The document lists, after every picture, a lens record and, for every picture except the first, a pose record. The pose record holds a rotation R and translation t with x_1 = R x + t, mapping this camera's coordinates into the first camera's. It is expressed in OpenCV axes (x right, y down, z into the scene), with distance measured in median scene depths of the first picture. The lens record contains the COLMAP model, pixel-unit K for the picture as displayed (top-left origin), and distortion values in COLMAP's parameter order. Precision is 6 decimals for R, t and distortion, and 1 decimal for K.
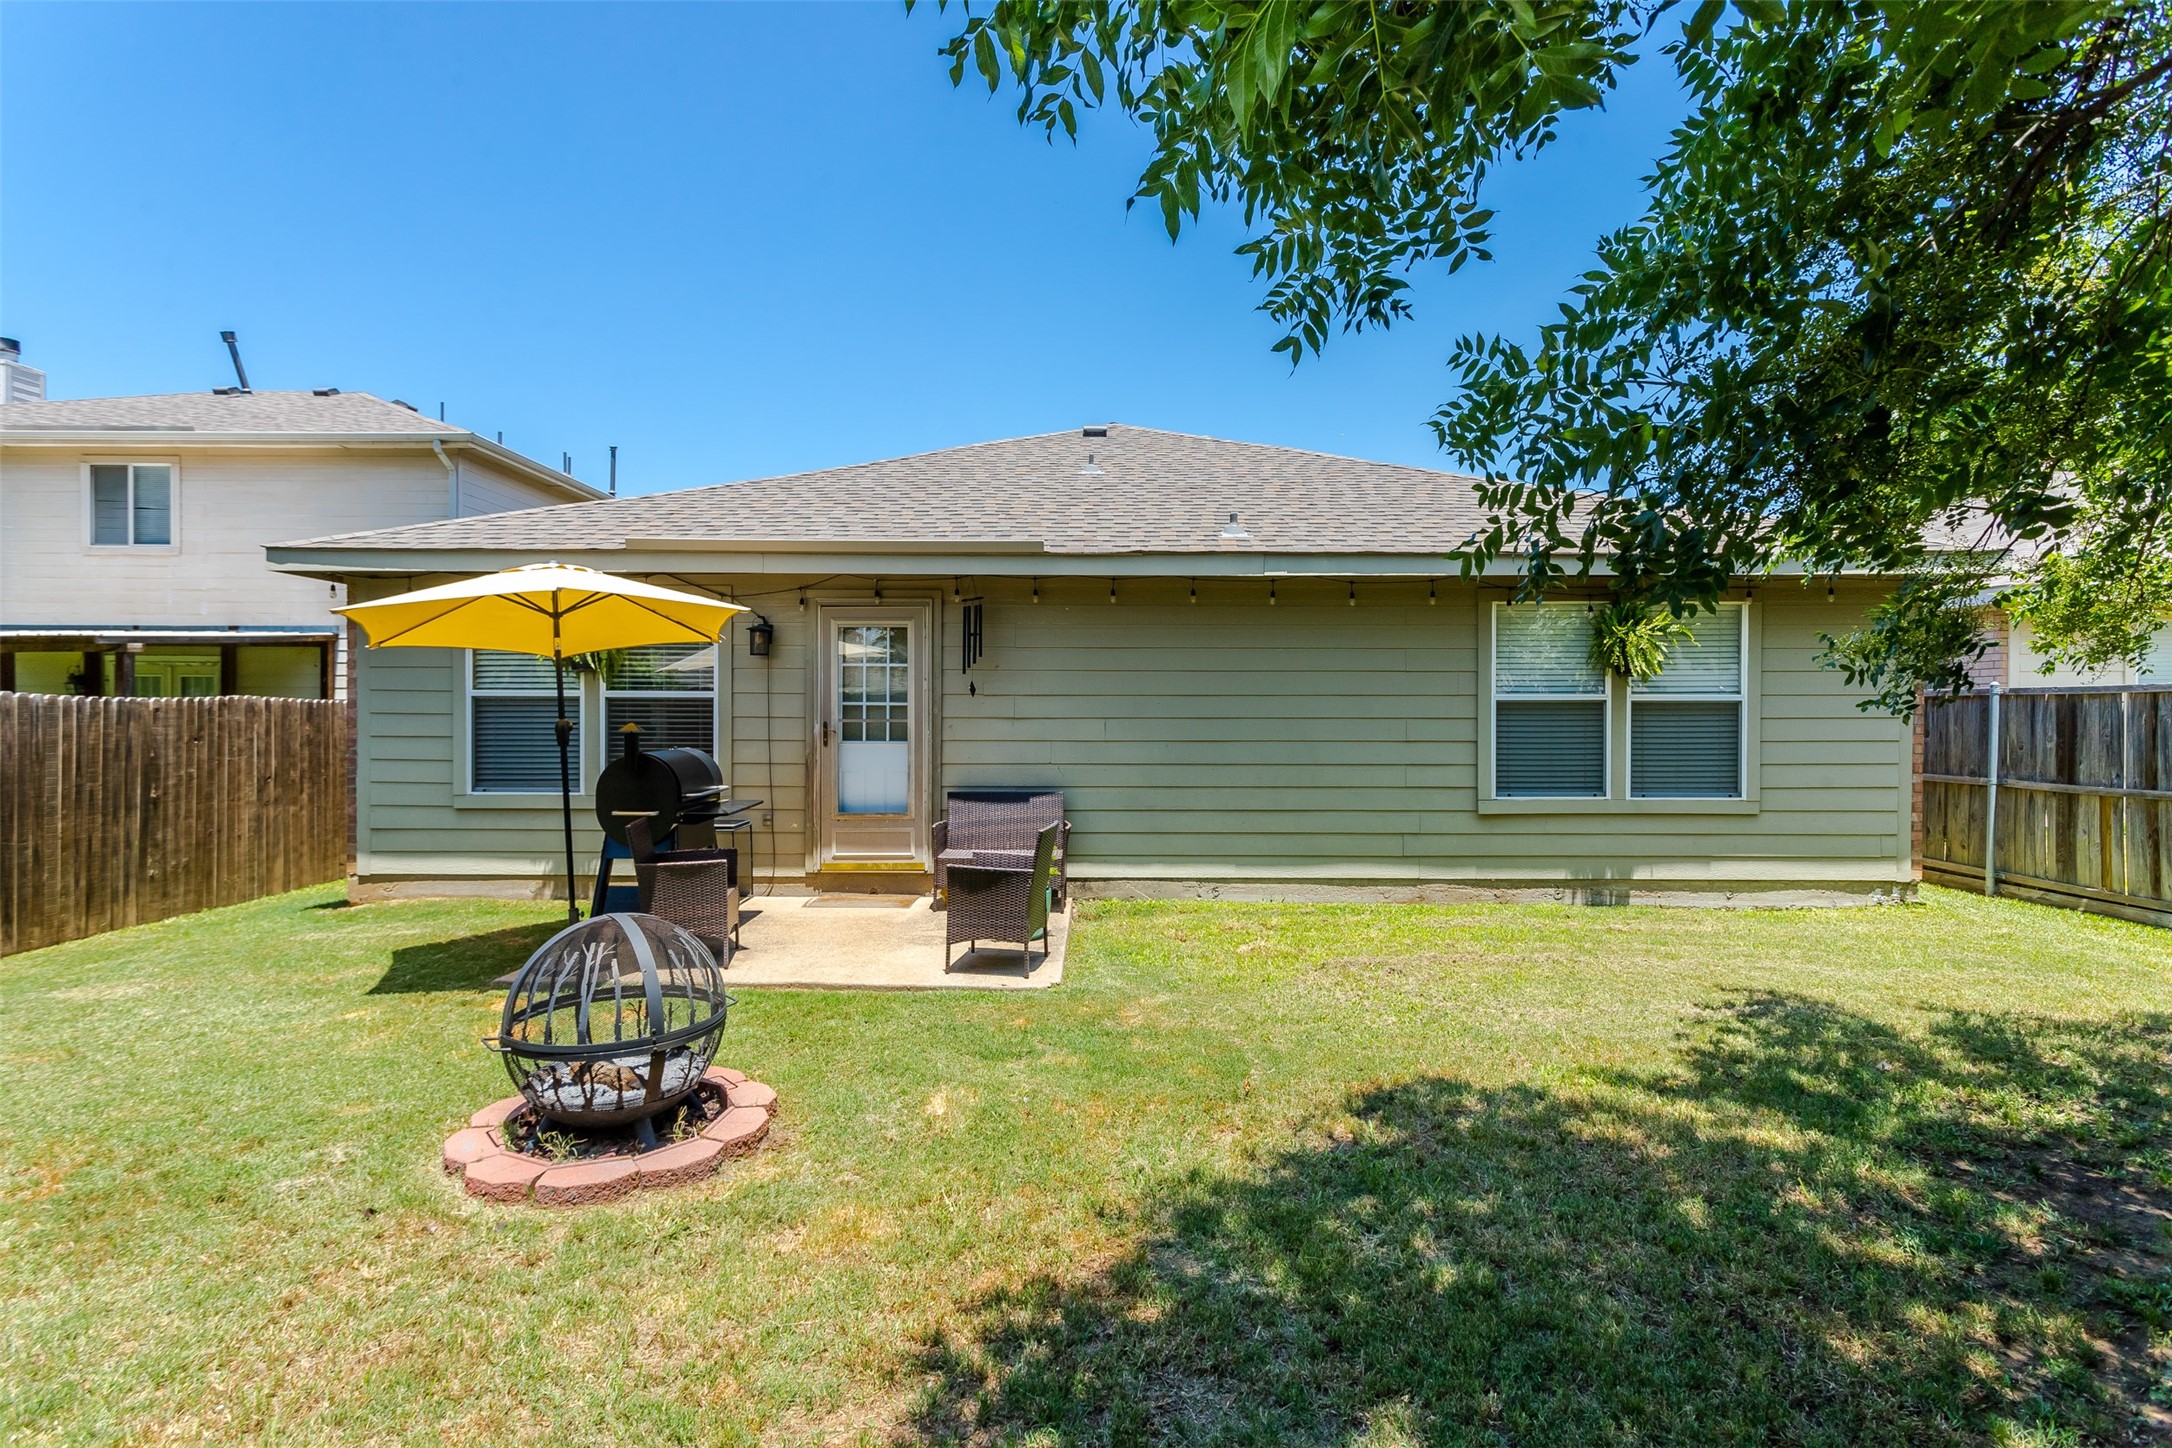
lens RADIAL K [[1044.5, 0, 1080.2], [0, 1044.5, 724.9], [0, 0, 1]] dist [0.000615, 0.000181]
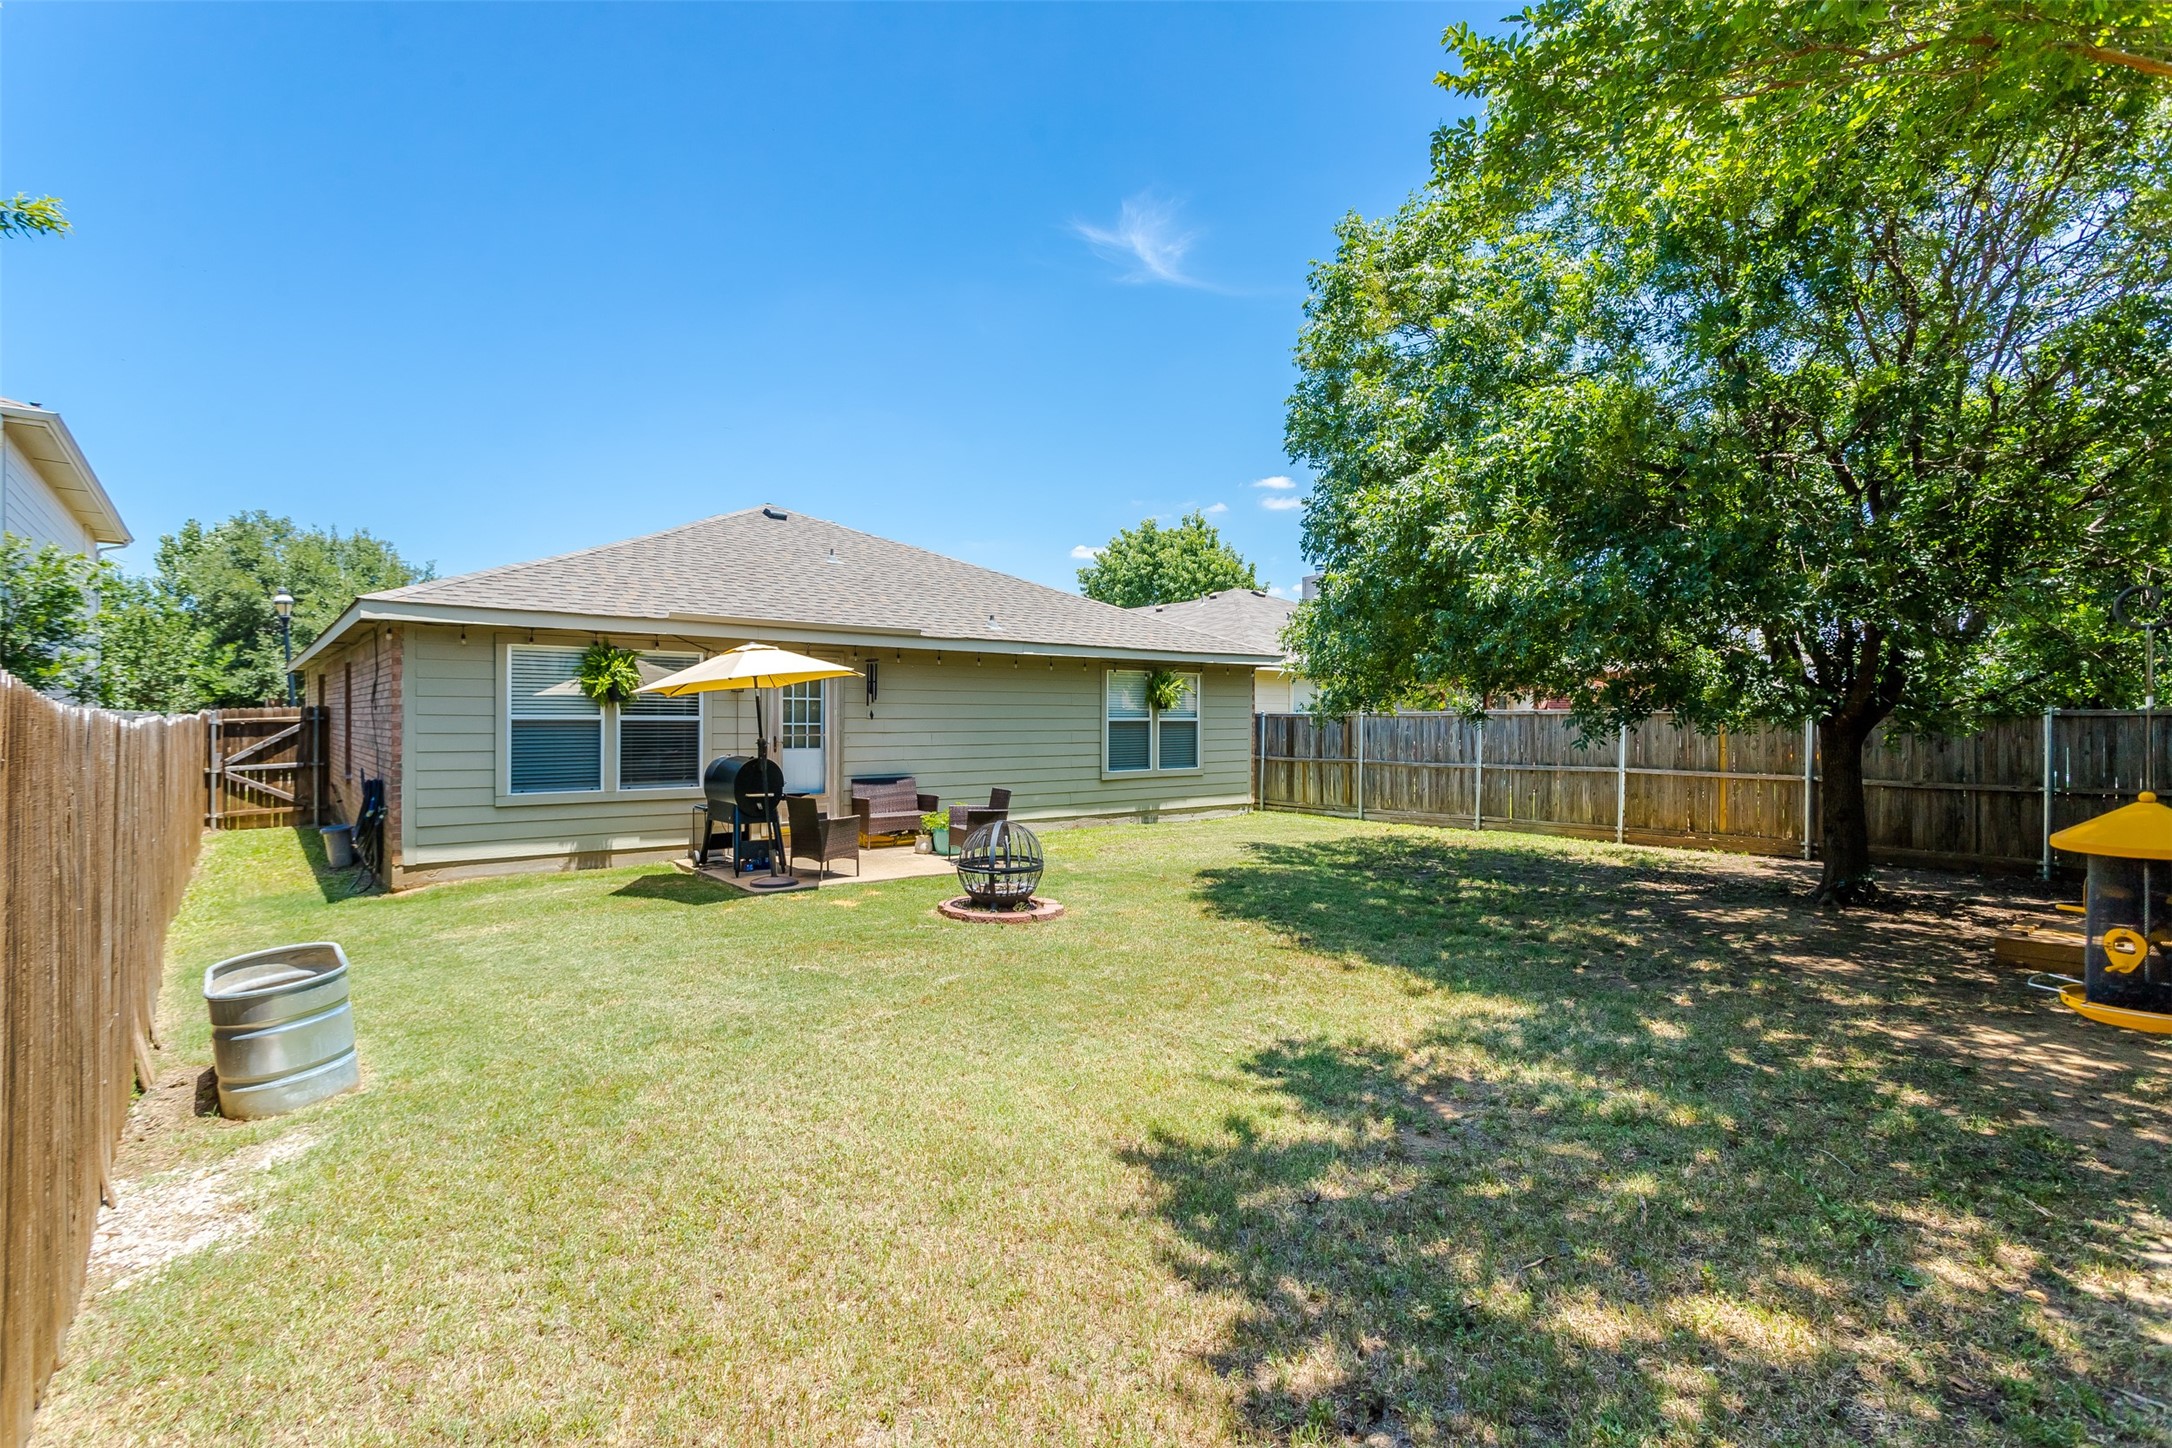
lens RADIAL K [[1044.5, 0, 1080.2], [0, 1044.5, 724.9], [0, 0, 1]] dist [0.000615, 0.000181]
pose [[0.770923, -0.005050, 0.636908, -0.865190], [0.007206, 0.999974, -0.000793, -0.014722], [-0.636887, 0.005201, 0.770940, -0.452932]]
